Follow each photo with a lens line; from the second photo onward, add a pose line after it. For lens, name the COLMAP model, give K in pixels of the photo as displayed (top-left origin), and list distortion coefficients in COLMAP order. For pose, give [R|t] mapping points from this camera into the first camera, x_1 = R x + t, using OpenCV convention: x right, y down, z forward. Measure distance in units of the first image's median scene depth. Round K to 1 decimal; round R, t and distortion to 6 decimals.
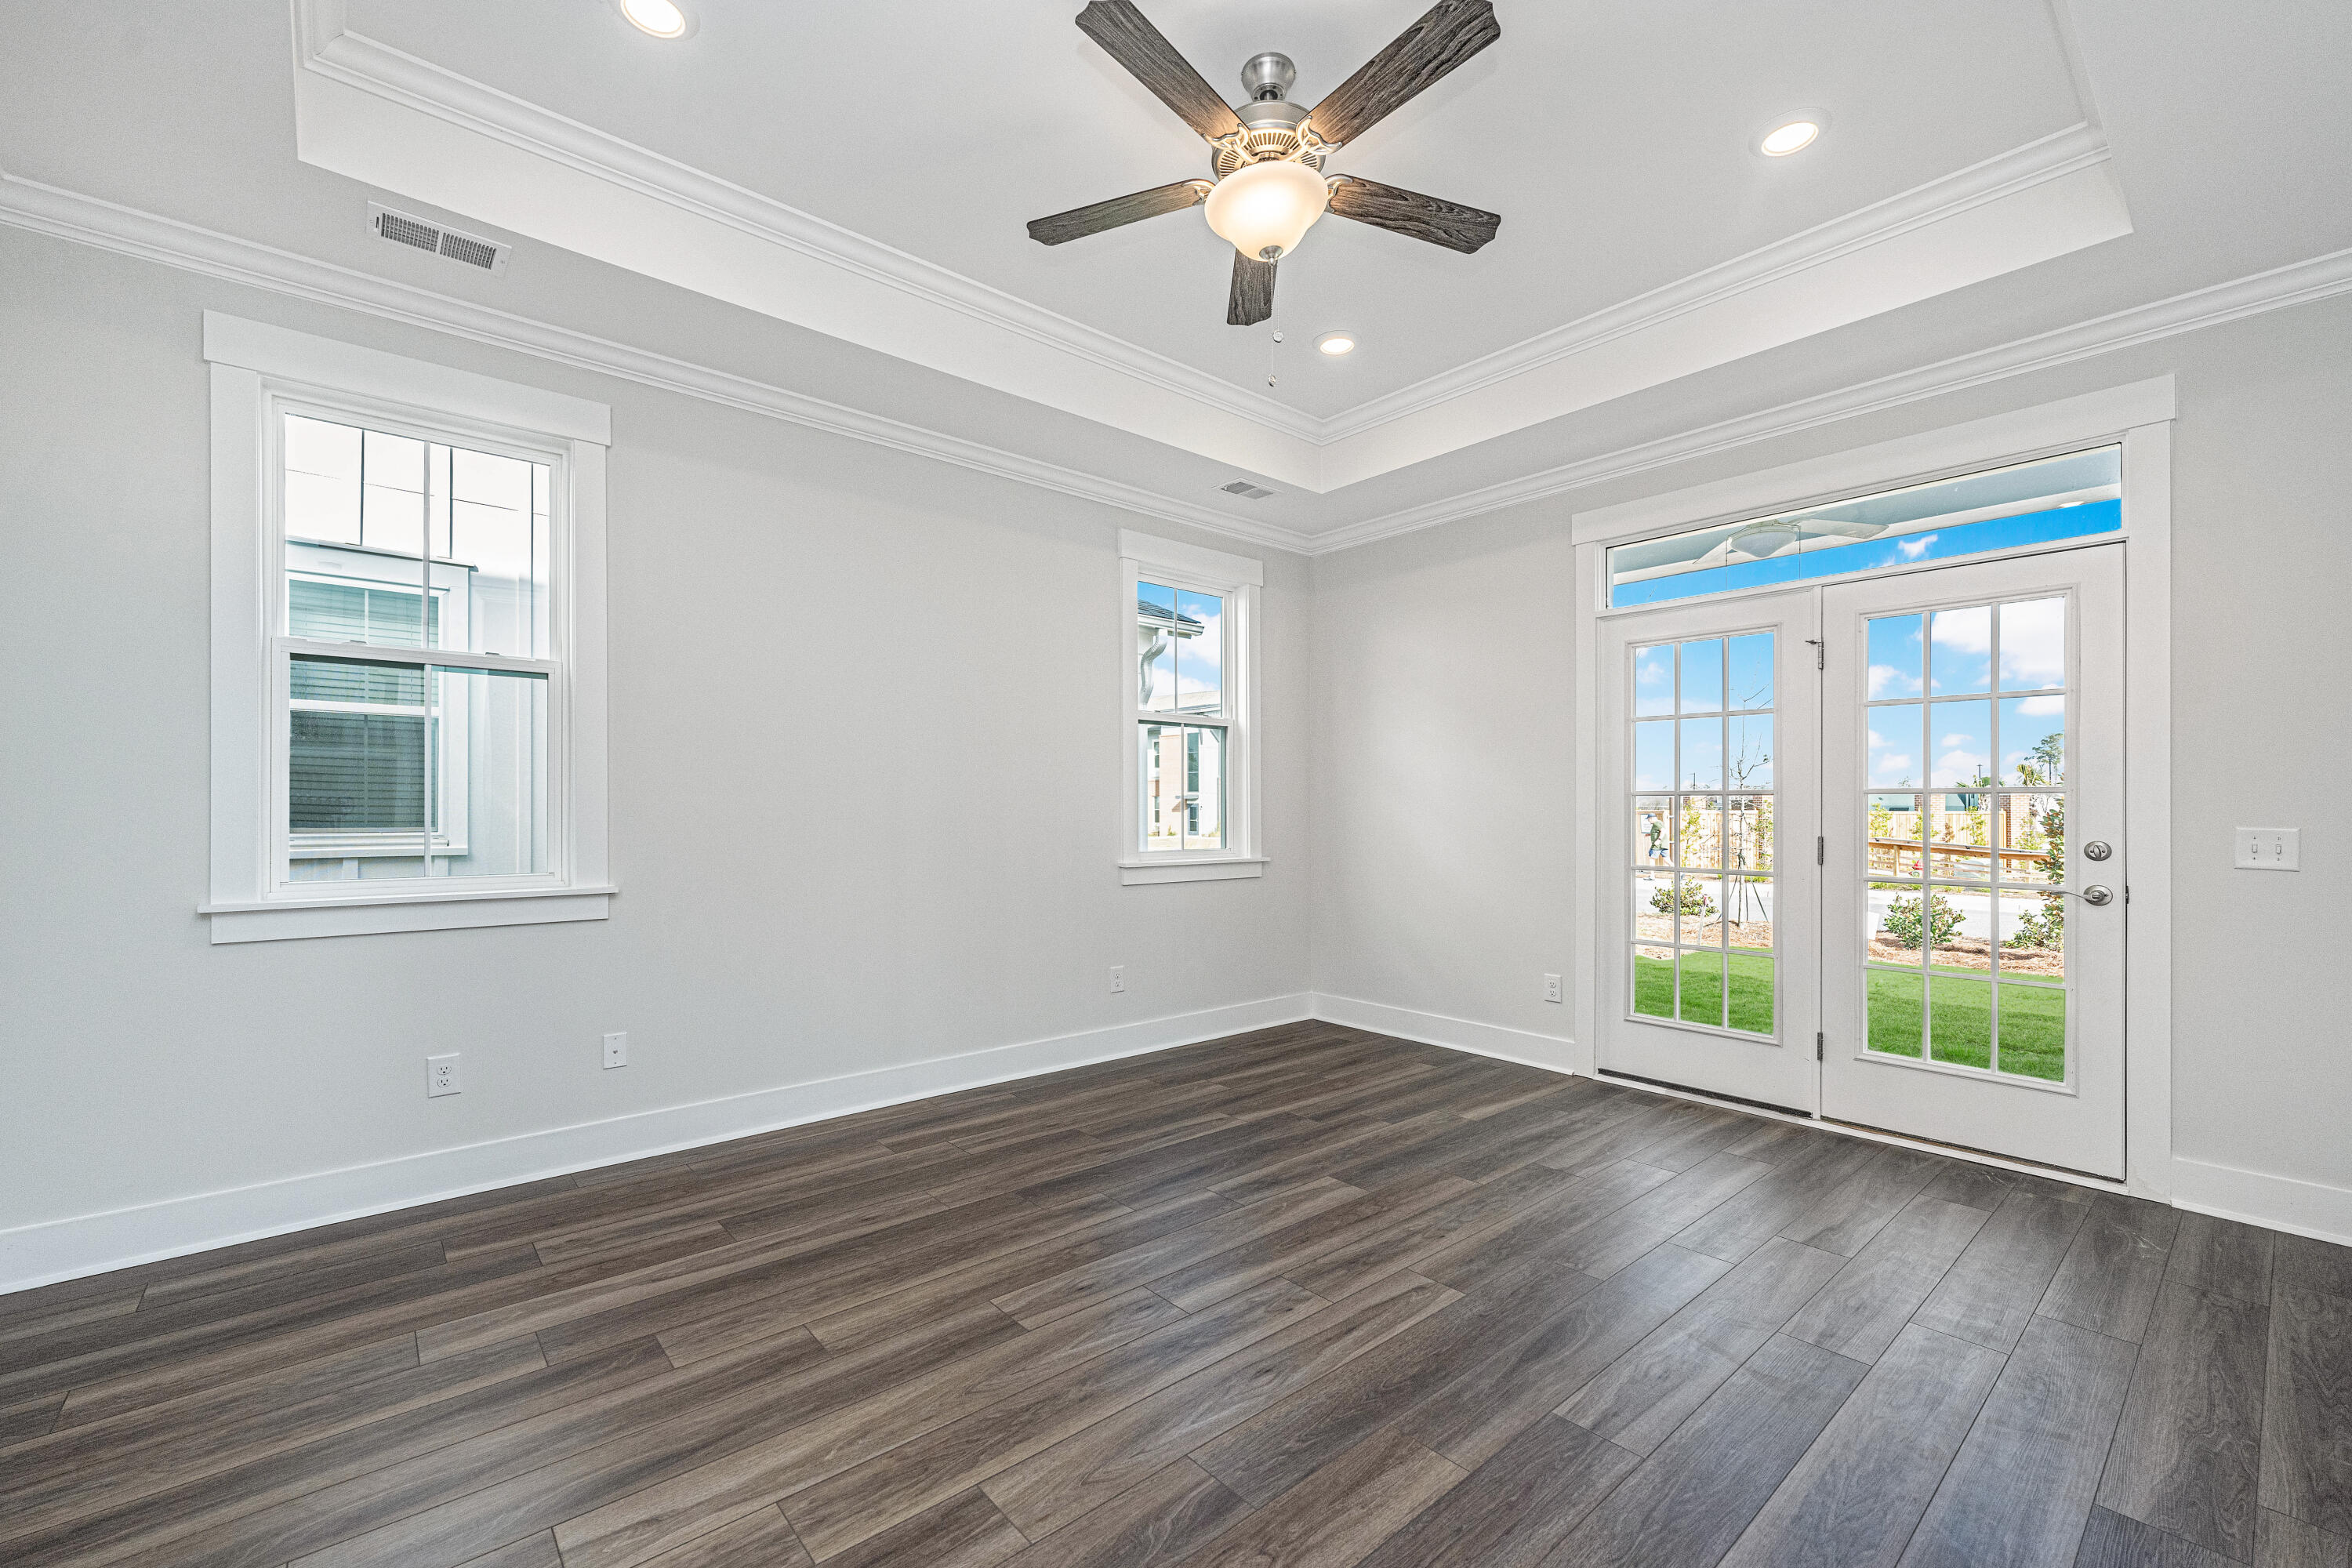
lens RADIAL K [[945.0, 0, 1151.5], [0, 945.0, 803.8], [0, 0, 1]] dist [0.002002, -0.000147]
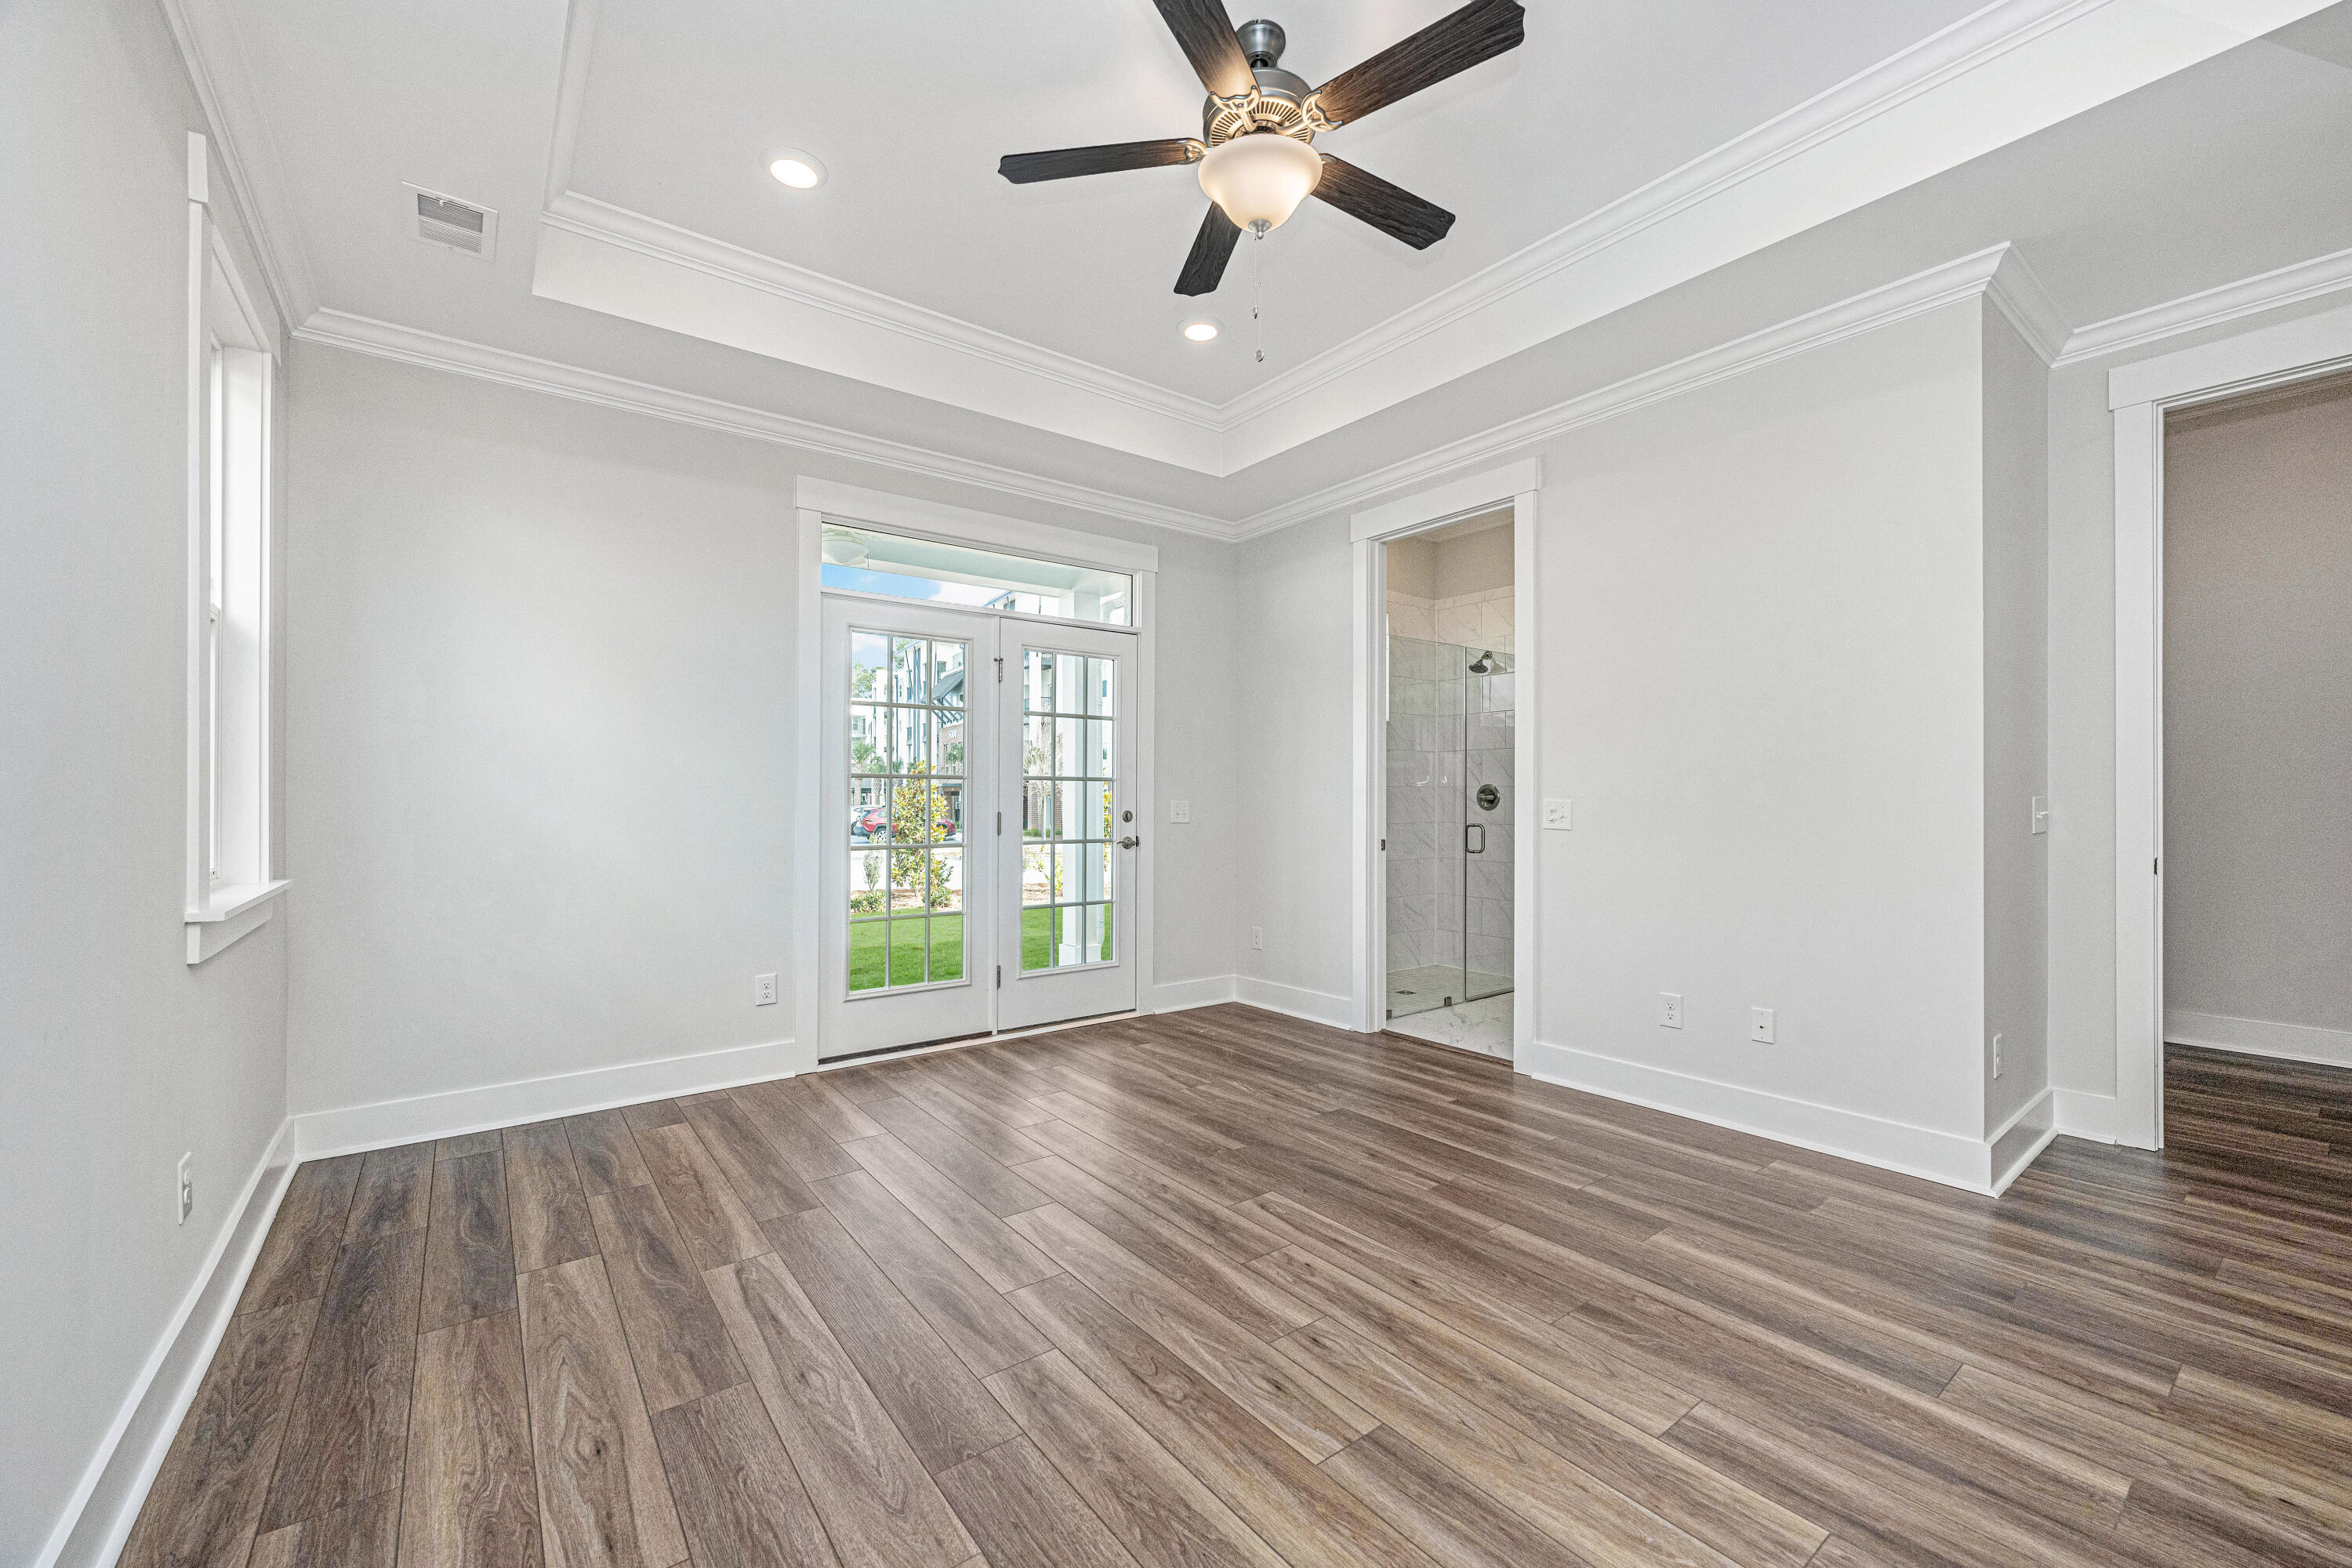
lens RADIAL K [[945.0, 0, 1227.4], [0, 945.0, 795.7], [0, 0, 1]] dist [0.002002, -0.000147]
pose [[0.032931, -0.003410, 0.999452, -0.633091], [-0.005557, 0.999978, 0.003595, 0.007318], [-0.999442, -0.005673, 0.032911, 0.738824]]
